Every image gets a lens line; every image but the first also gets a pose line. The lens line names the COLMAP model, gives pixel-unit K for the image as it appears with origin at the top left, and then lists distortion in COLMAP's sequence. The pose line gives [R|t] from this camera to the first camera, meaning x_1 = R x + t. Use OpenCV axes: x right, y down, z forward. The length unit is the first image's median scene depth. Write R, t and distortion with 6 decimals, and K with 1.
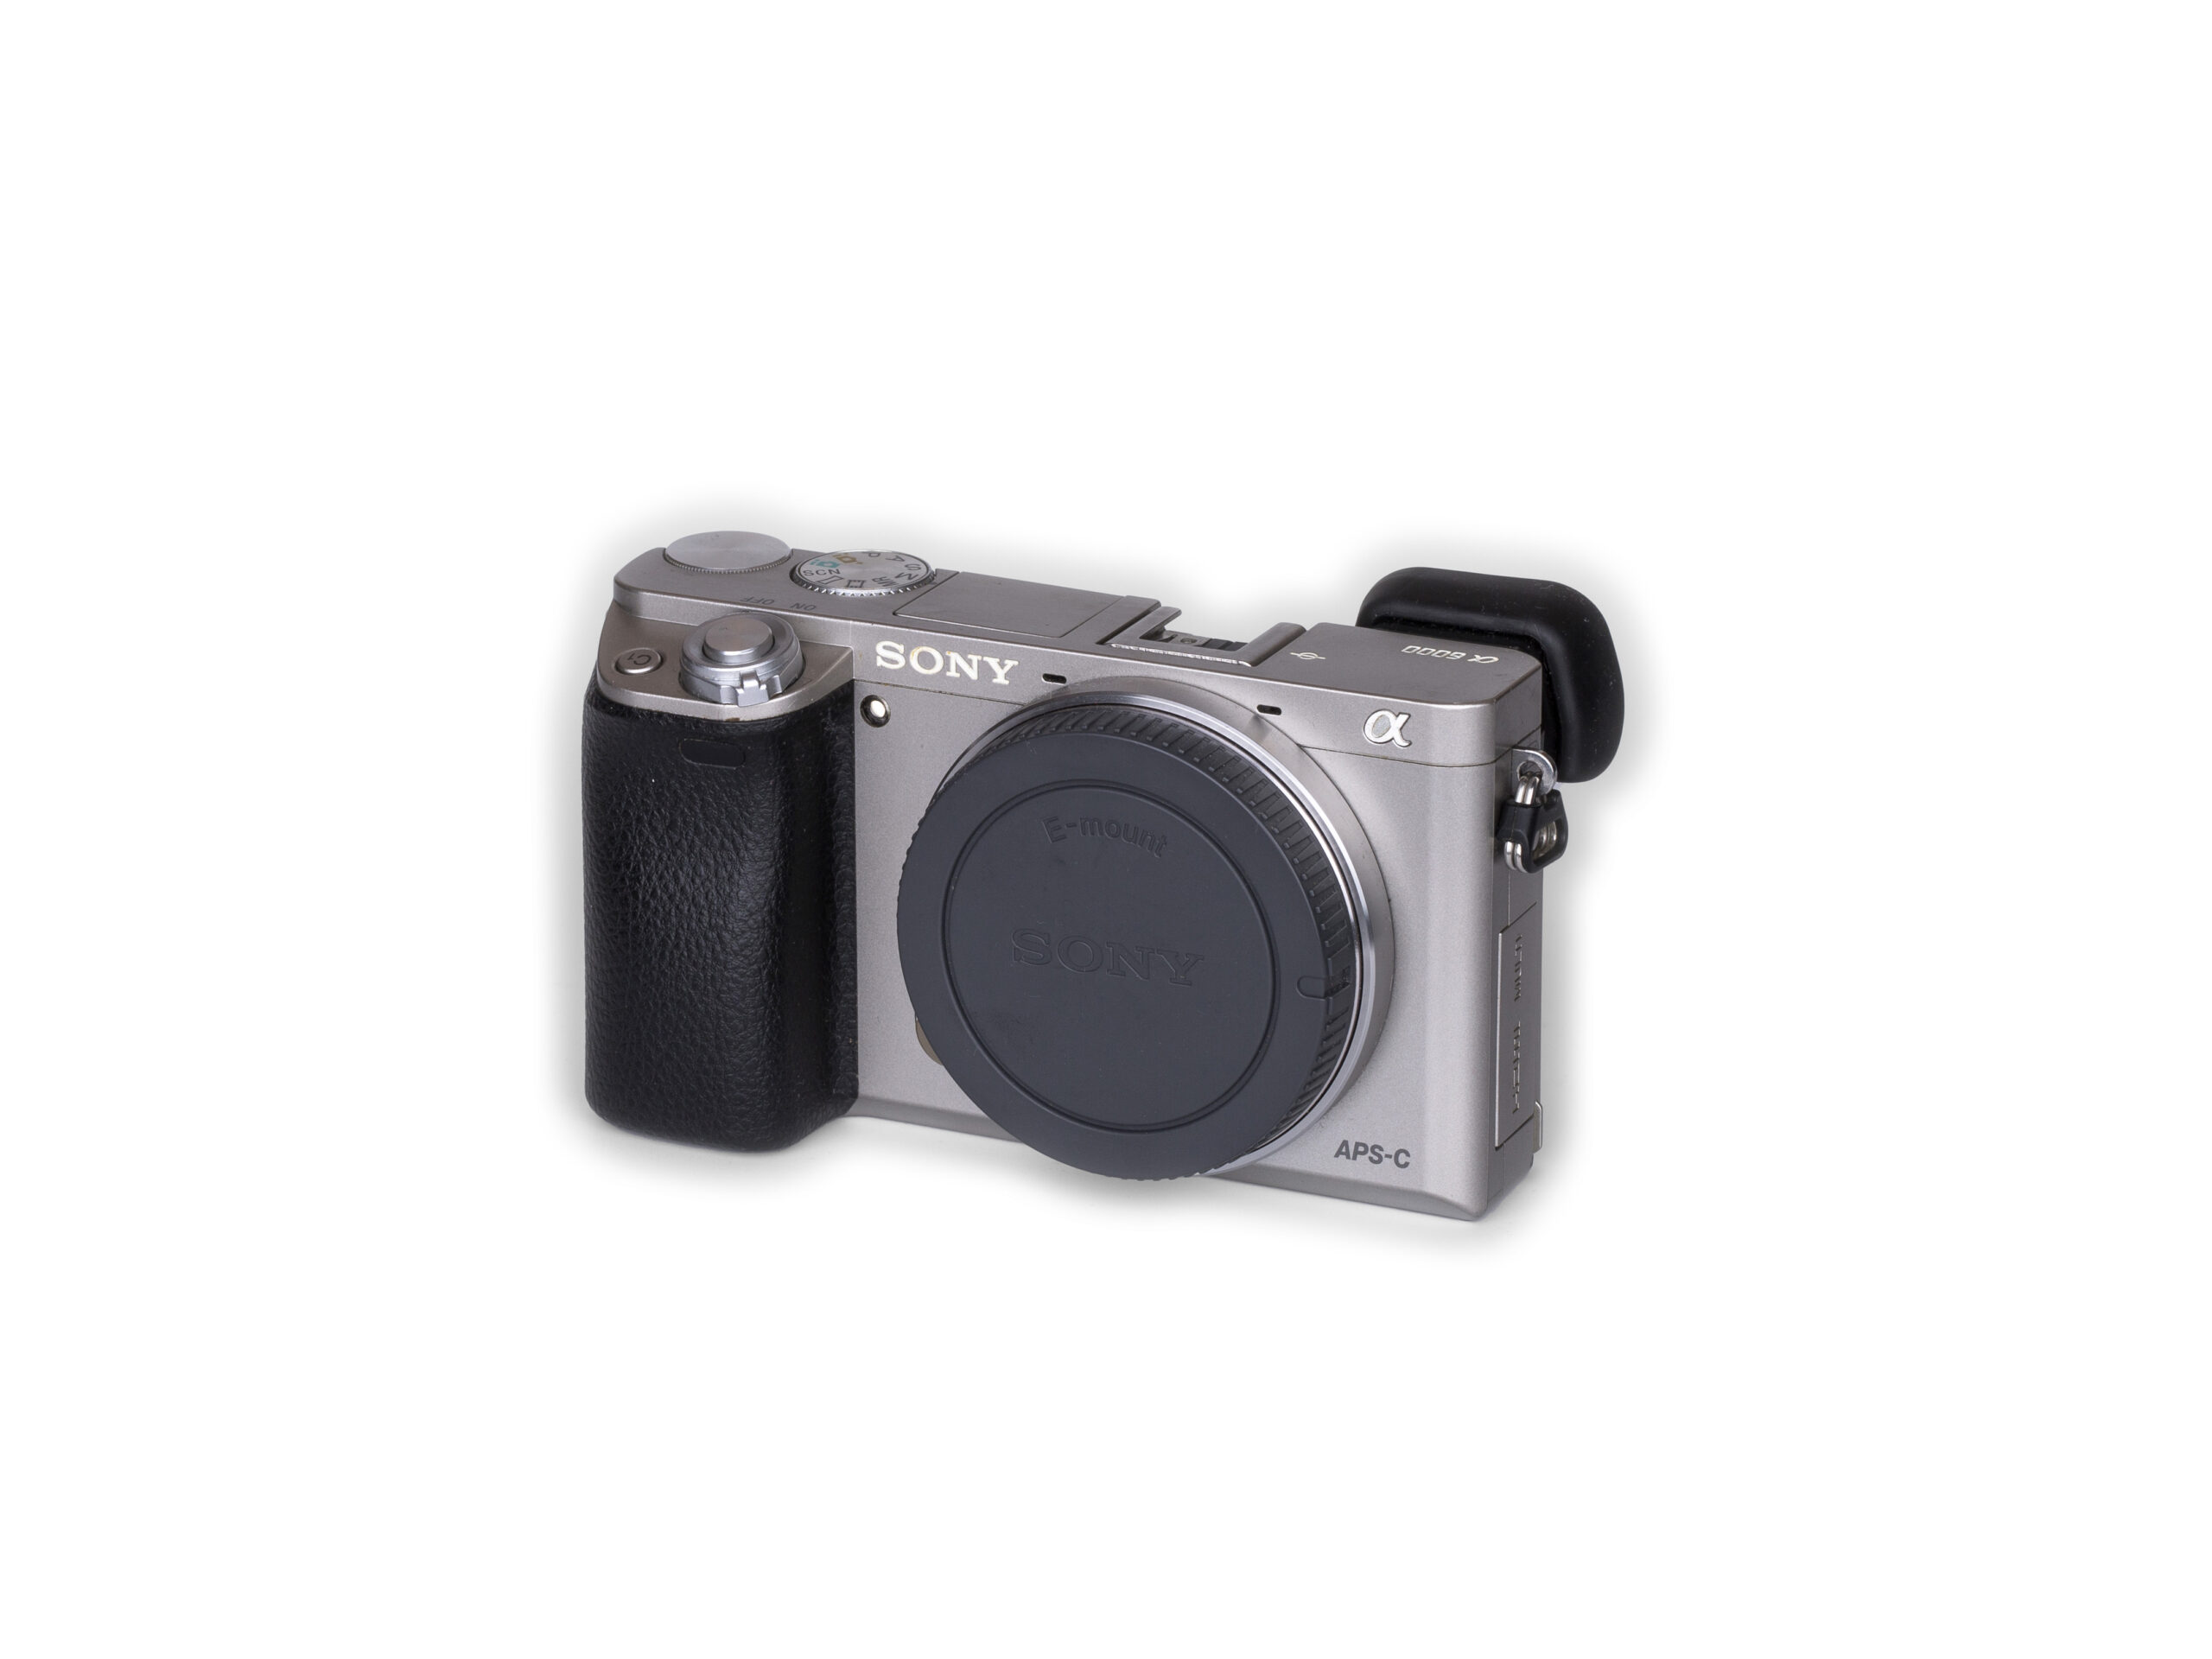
lens RADIAL K [[7468.5, 0, 1106.0], [0, 7468.5, 829.5], [0, 0, 1]] dist [-0.005254, 0.006372]
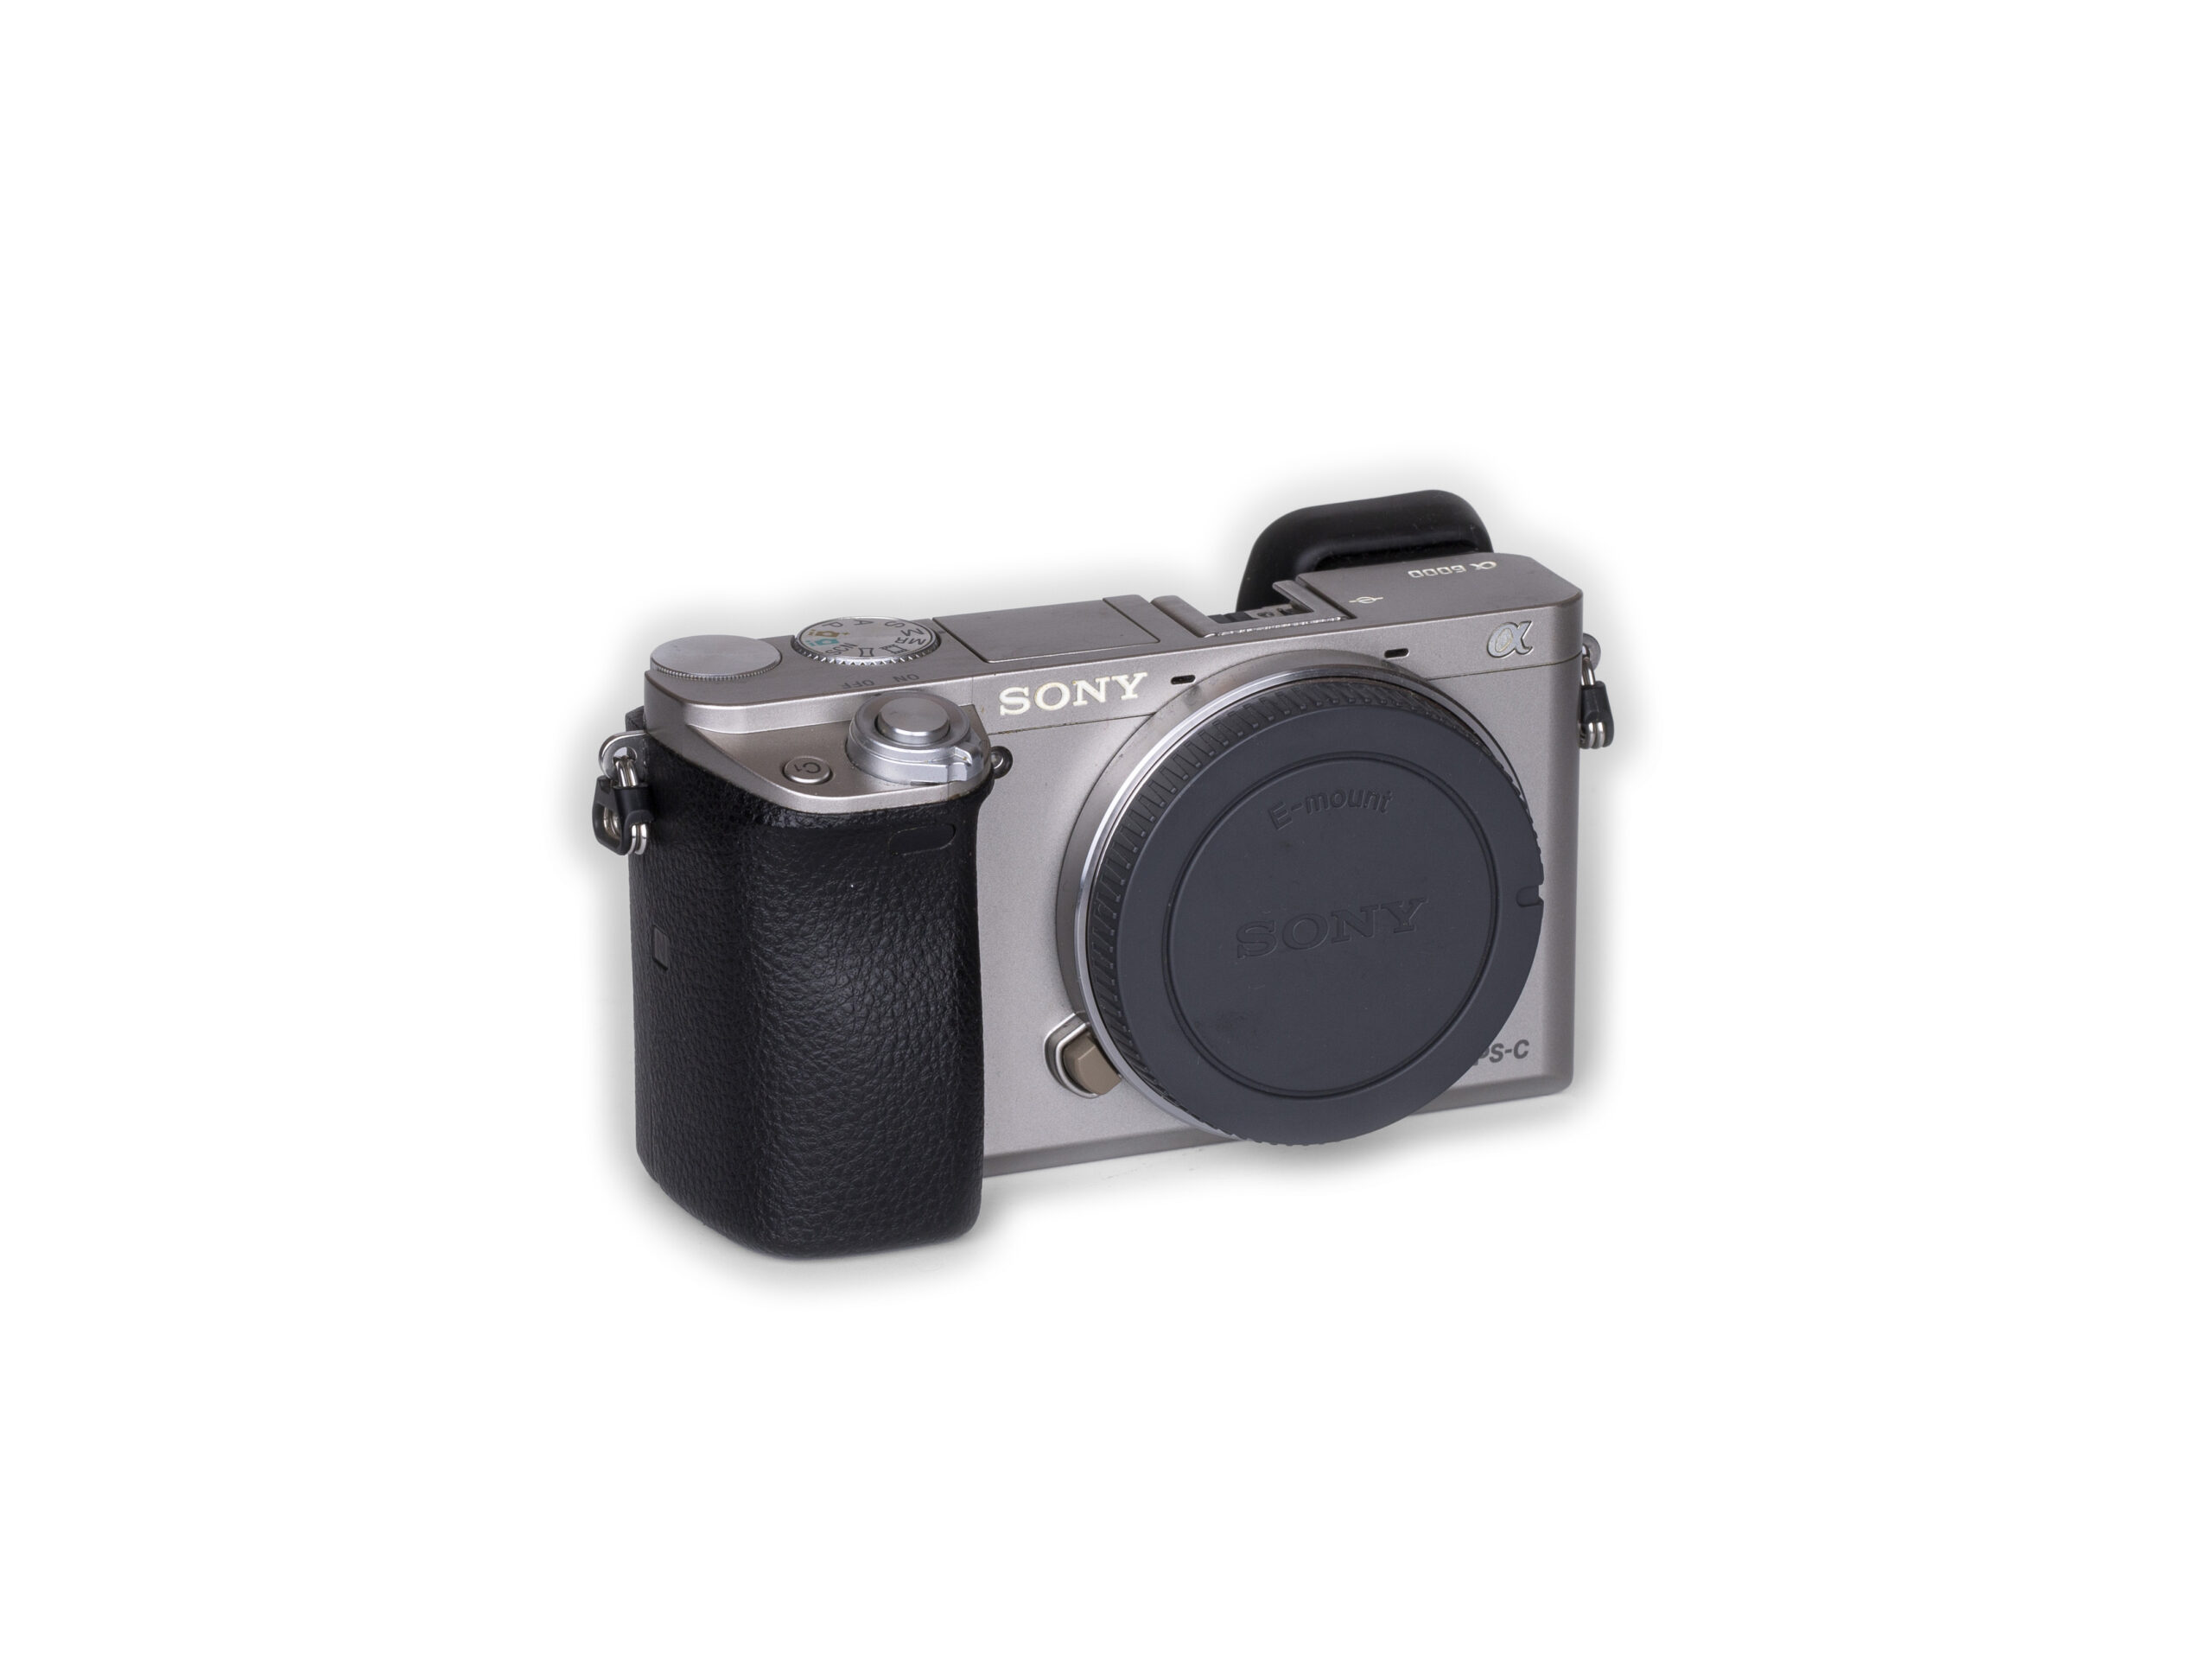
lens RADIAL K [[7468.5, 0, 1106.0], [0, 7468.5, 829.5], [0, 0, 1]] dist [-0.005254, 0.006372]
pose [[0.676447, -0.237342, 0.697200, -0.716507], [0.241774, 0.965751, 0.094186, -0.097475], [-0.695676, 0.104853, 0.710662, 0.293586]]
